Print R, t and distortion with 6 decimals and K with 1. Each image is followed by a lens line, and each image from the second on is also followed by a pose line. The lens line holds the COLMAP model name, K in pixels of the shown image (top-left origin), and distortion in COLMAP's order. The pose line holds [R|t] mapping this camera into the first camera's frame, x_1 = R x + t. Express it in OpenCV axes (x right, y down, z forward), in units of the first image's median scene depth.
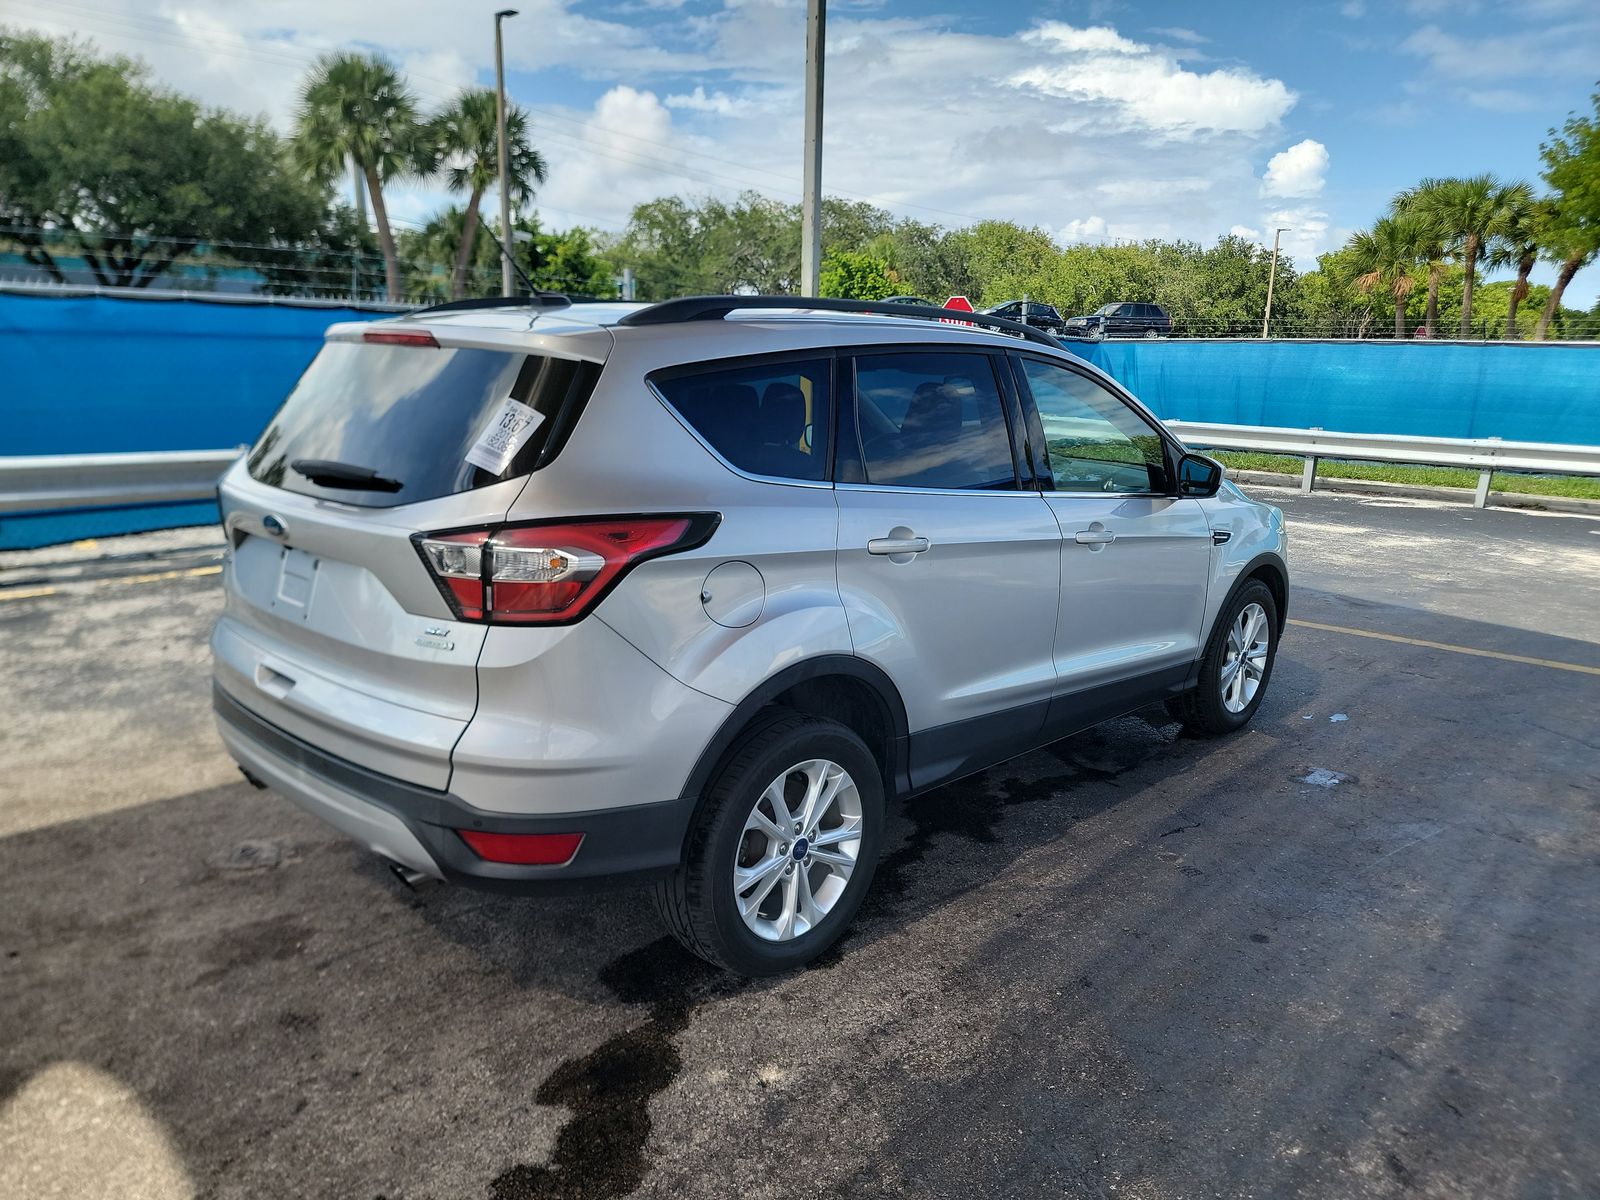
lens RADIAL K [[1161.7, 0, 799.6], [0, 1161.7, 654.7], [0, 0, 1]] dist [0.034974, -0.003247]
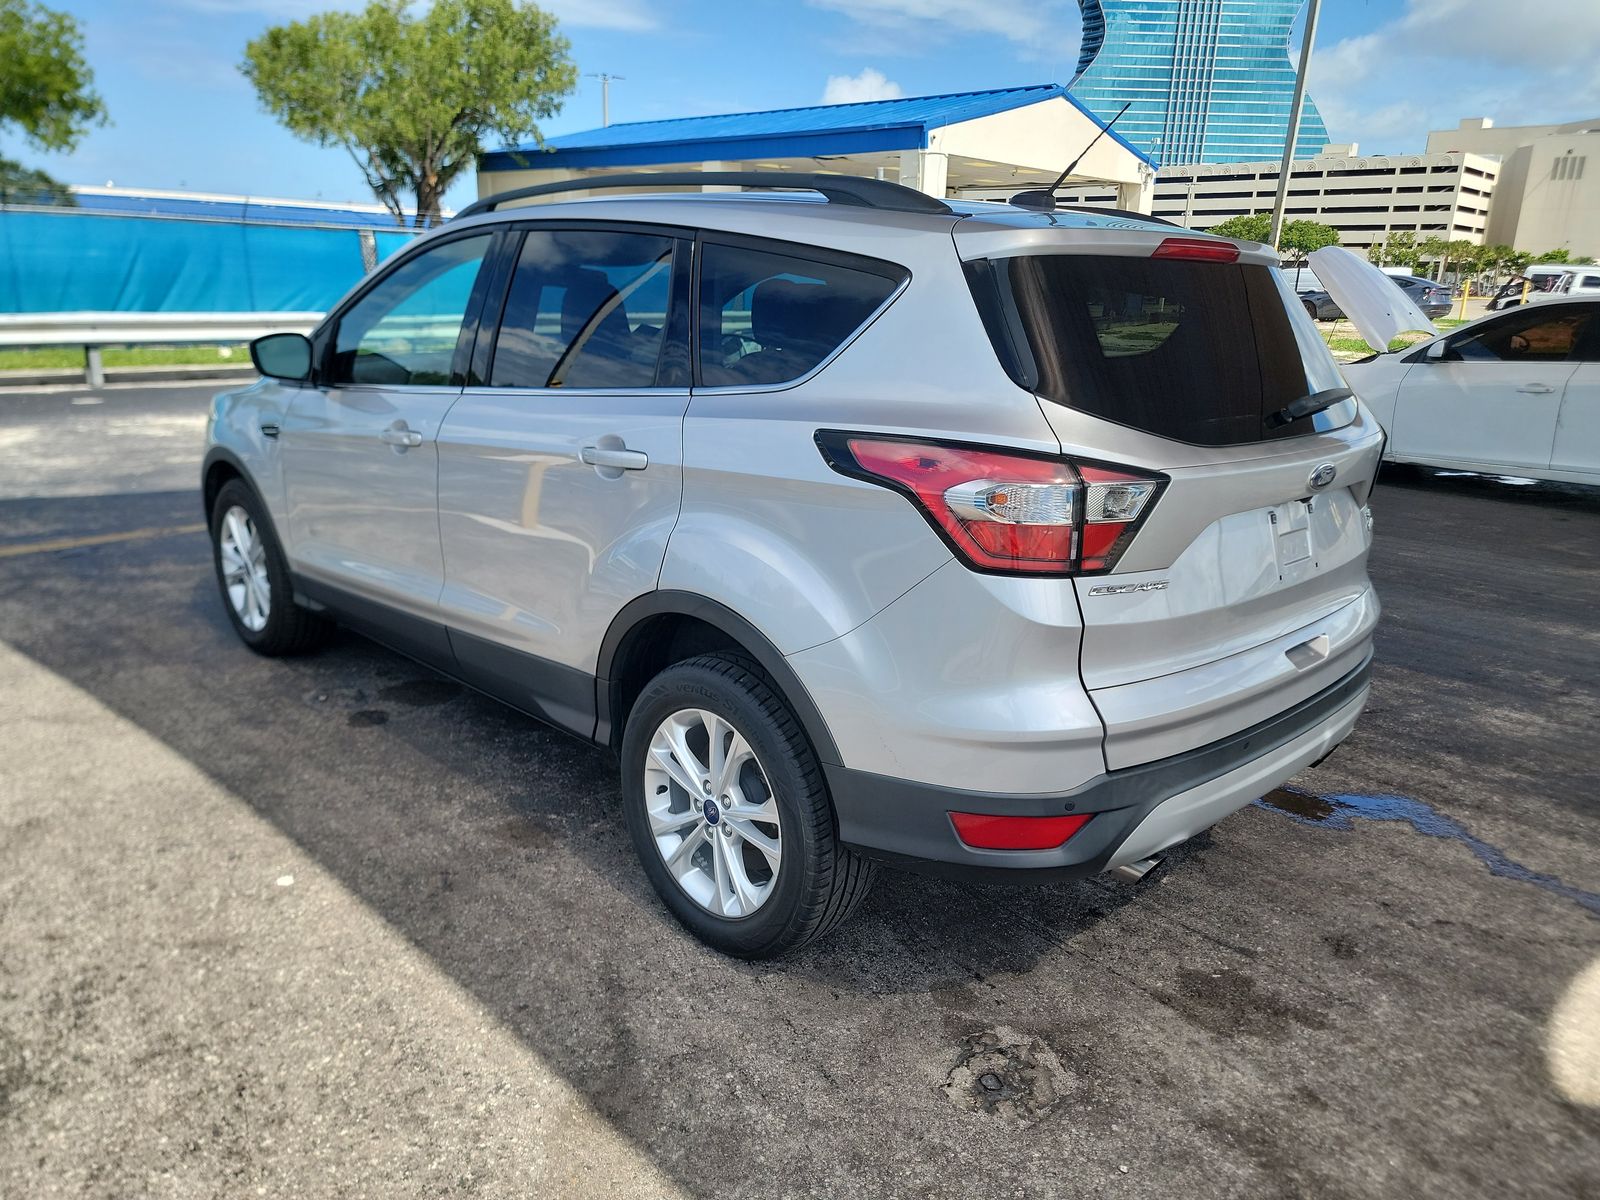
lens RADIAL K [[1222.7, 0, 801.5], [0, 1222.7, 624.5], [0, 0, 1]] dist [0.057862, -0.066742]
pose [[-0.022858, -0.299865, 0.953708, -0.240050], [0.221445, 0.928742, 0.297322, -0.063087], [-0.974905, 0.217990, 0.045174, 0.242203]]
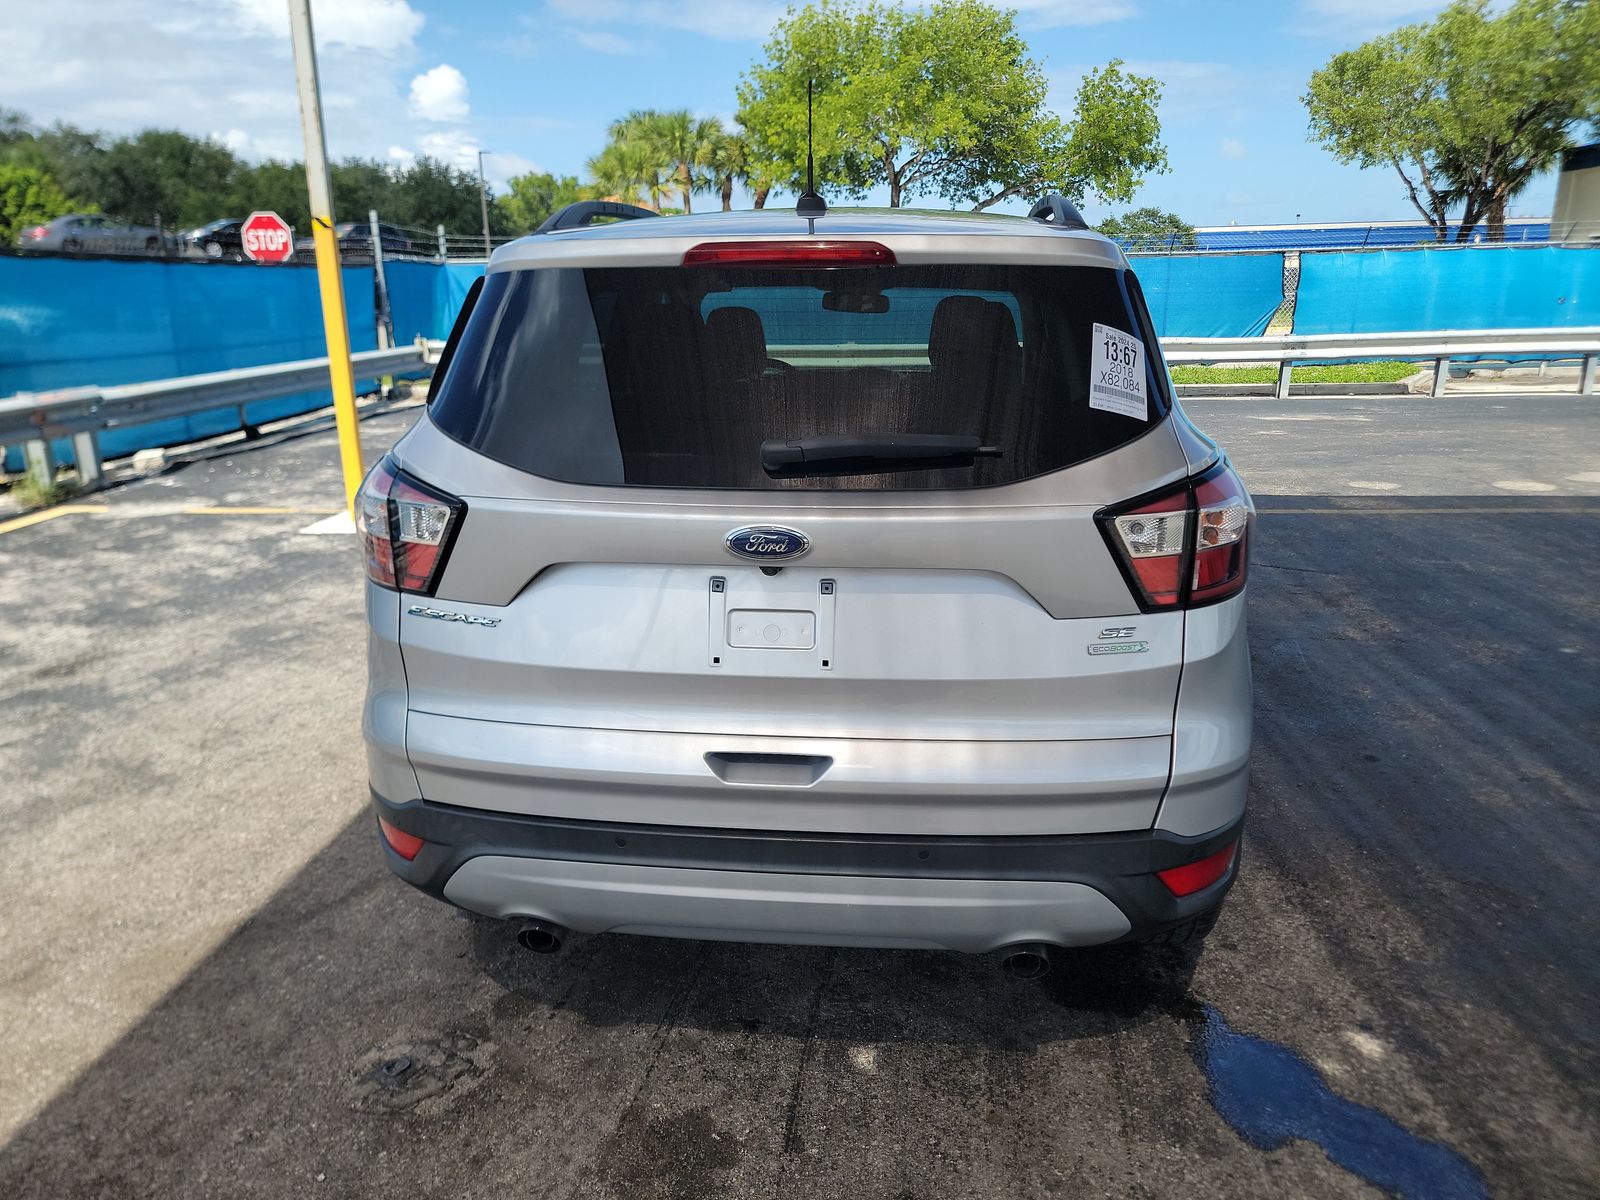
lens RADIAL K [[1160.7, 0, 803.6], [0, 1160.7, 631.2], [0, 0, 1]] dist [0.052359, -0.040410]
pose [[0.790006, -0.209668, 0.576133, -0.147311], [0.186043, 0.977380, 0.100584, -0.021970], [-0.584190, 0.027724, 0.811143, 0.079914]]
